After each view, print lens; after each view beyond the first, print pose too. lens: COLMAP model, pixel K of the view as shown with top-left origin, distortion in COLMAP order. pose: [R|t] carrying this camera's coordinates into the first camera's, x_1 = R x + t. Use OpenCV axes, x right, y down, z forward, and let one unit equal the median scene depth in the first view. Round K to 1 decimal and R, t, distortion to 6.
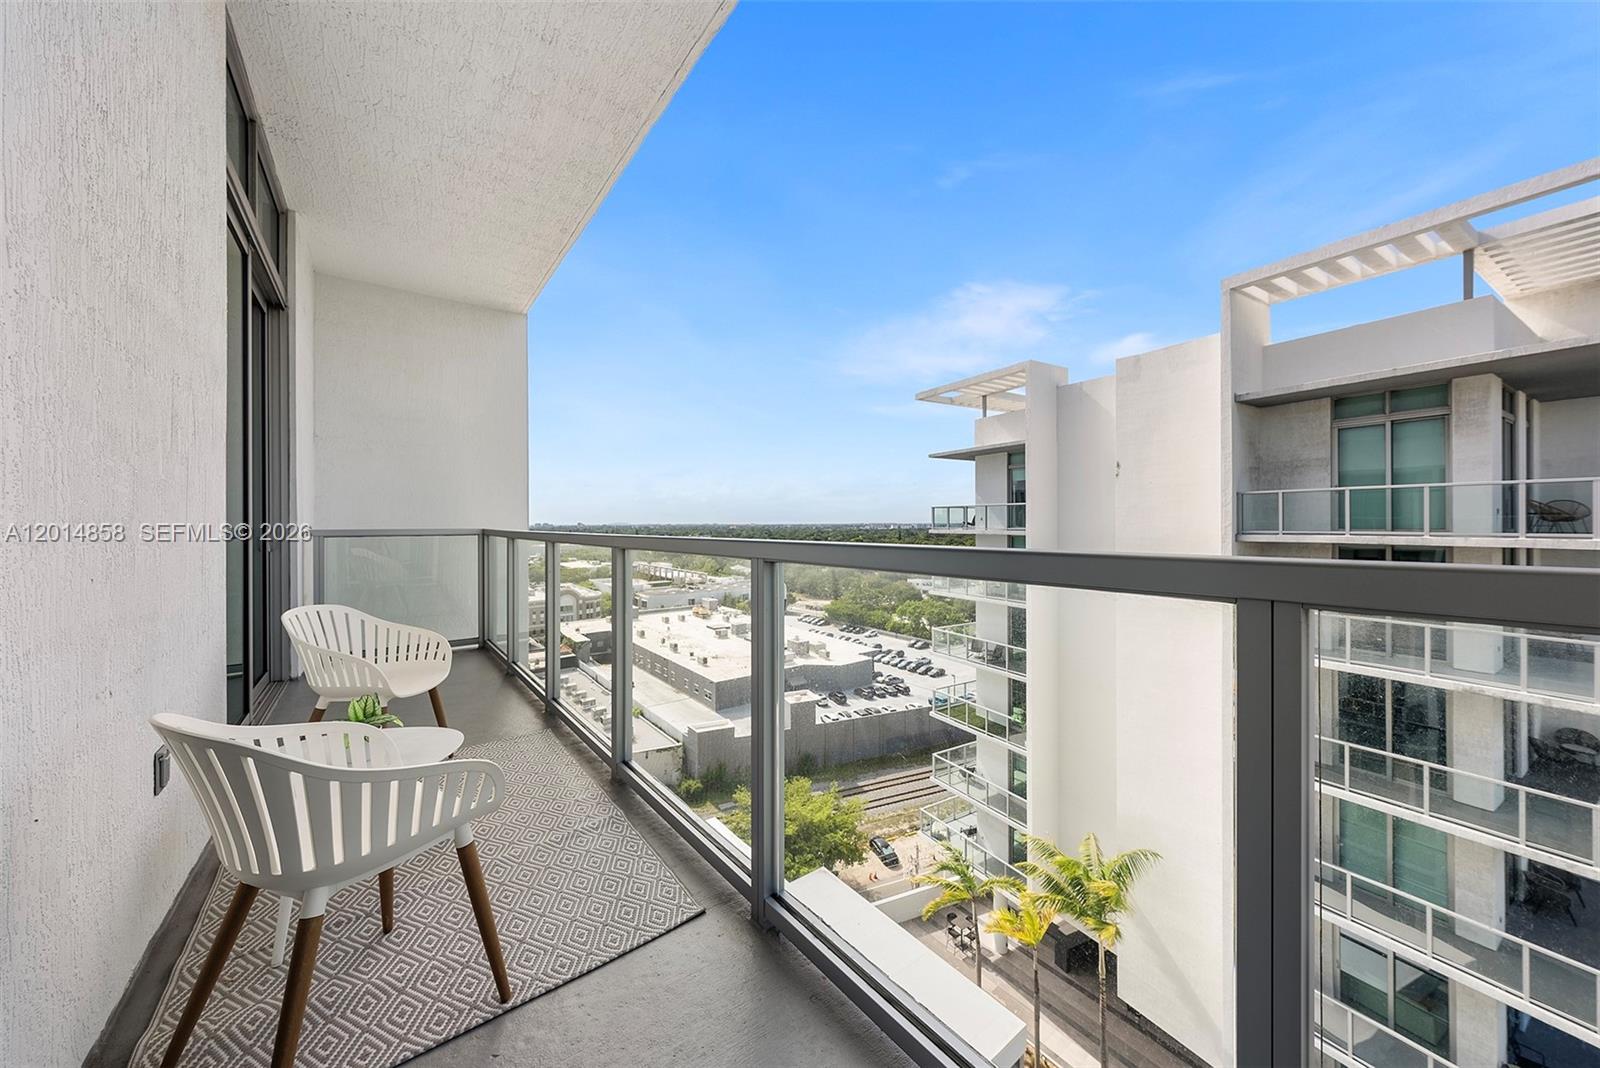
lens RADIAL K [[557.0, 0, 793.7], [0, 557.0, 529.4], [0, 0, 1]] dist [-0.000371, -0.000028]
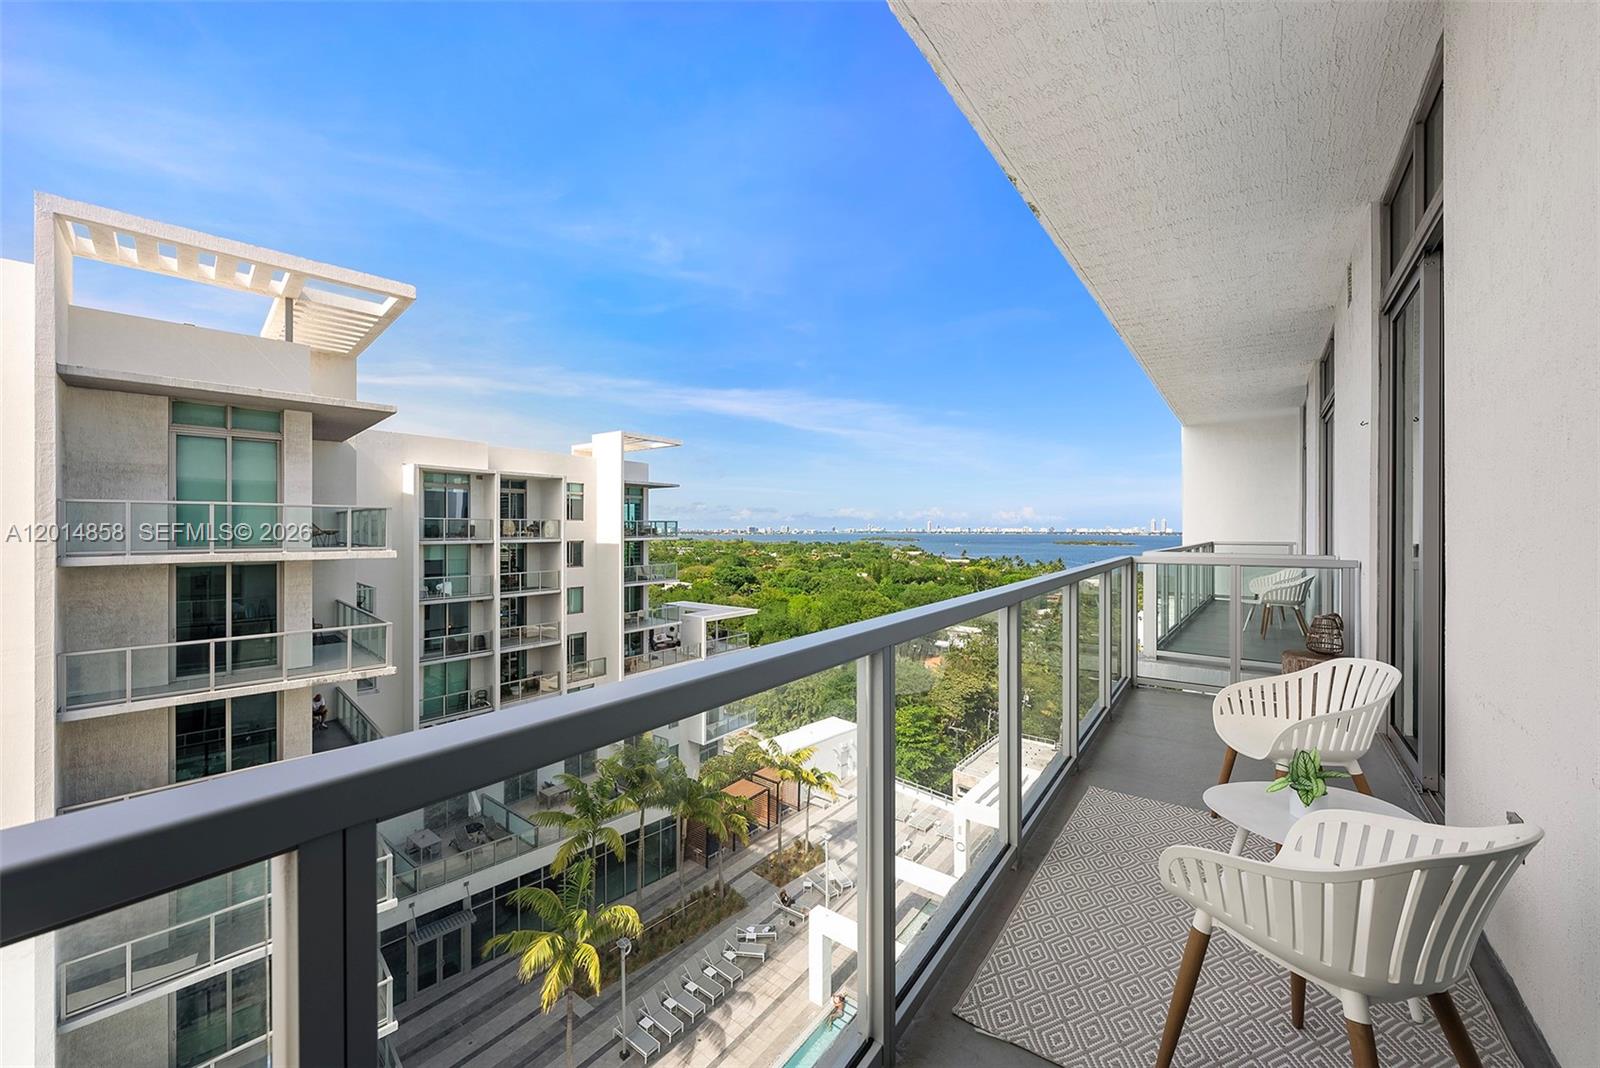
lens RADIAL K [[601.8, 0, 792.2], [0, 601.8, 535.9], [0, 0, 1]] dist [-0.002181, -0.000365]
pose [[-0.277424, -0.000228, 0.960748, -0.227189], [0.012426, 0.999915, 0.003825, -0.009833], [-0.960667, 0.012999, -0.277398, 0.334741]]
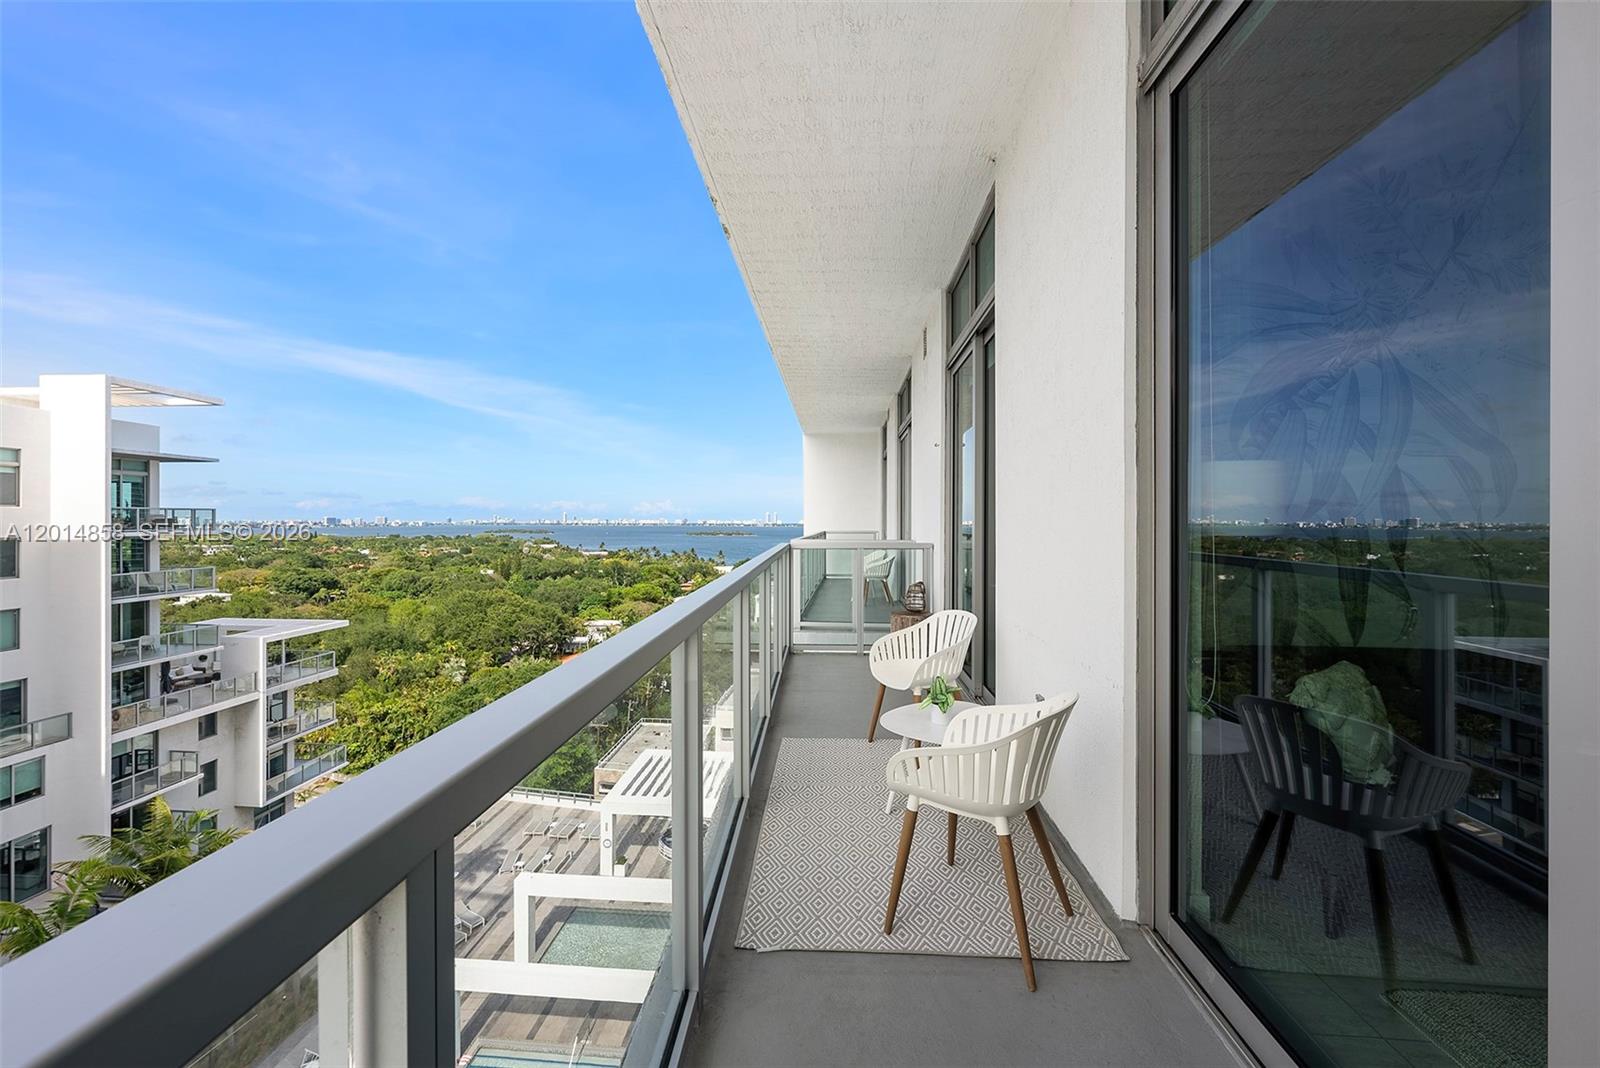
lens RADIAL K [[611.0, 0, 791.0], [0, 611.0, 530.1], [0, 0, 1]] dist [-0.001179, -0.000288]
pose [[-0.758099, -0.000463, 0.652140, -0.223164], [0.012860, 0.999795, 0.015659, -0.009838], [-0.652013, 0.020258, -0.757937, 0.353047]]
